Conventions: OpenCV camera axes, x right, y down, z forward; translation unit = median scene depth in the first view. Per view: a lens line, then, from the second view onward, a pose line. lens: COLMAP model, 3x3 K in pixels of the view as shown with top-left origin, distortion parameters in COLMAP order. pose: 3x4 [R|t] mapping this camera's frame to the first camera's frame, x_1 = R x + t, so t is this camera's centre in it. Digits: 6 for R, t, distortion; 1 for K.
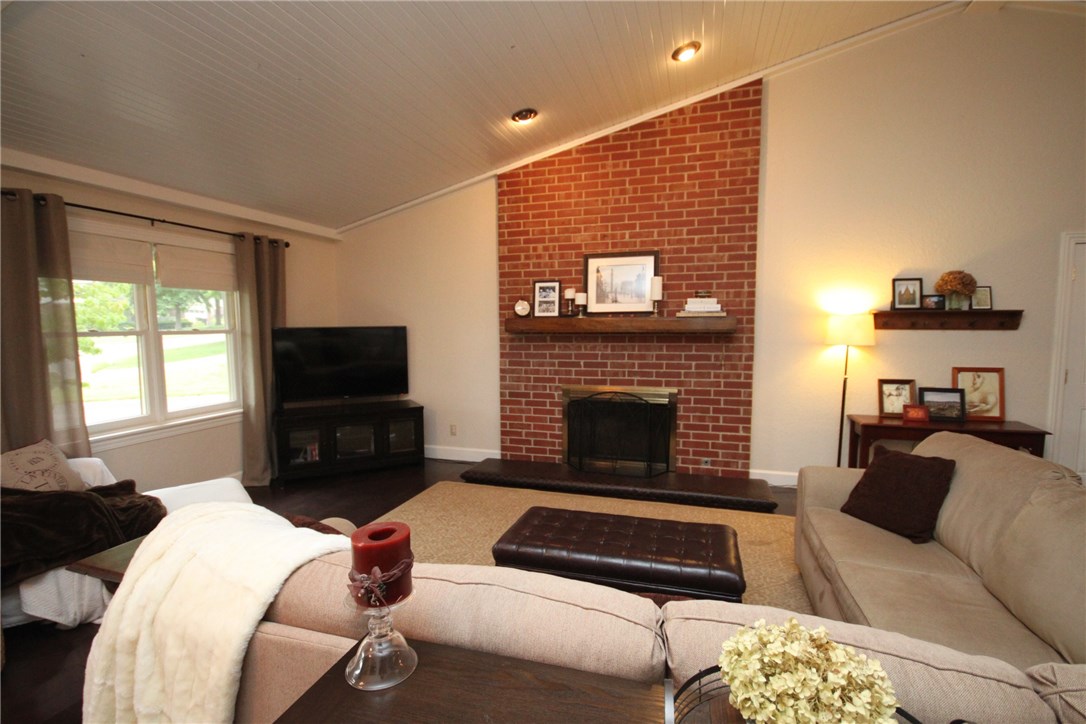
lens RADIAL K [[507.8, 0, 546.5], [0, 507.8, 361.3], [0, 0, 1]] dist [-0.005984, -0.000440]
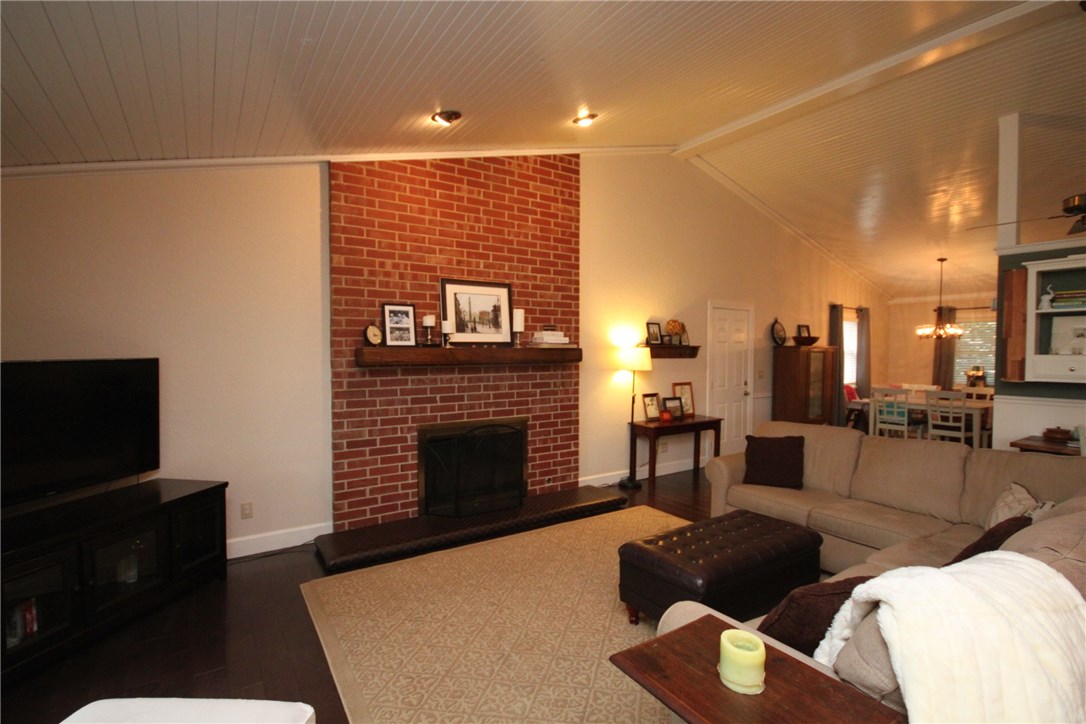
lens RADIAL K [[507.8, 0, 546.3], [0, 507.8, 362.2], [0, 0, 1]] dist [-0.005984, -0.000440]
pose [[0.629661, -0.012001, 0.776777, -0.533672], [0.054683, 0.998085, -0.028906, -0.024282], [-0.774943, 0.060677, 0.629112, 0.297134]]
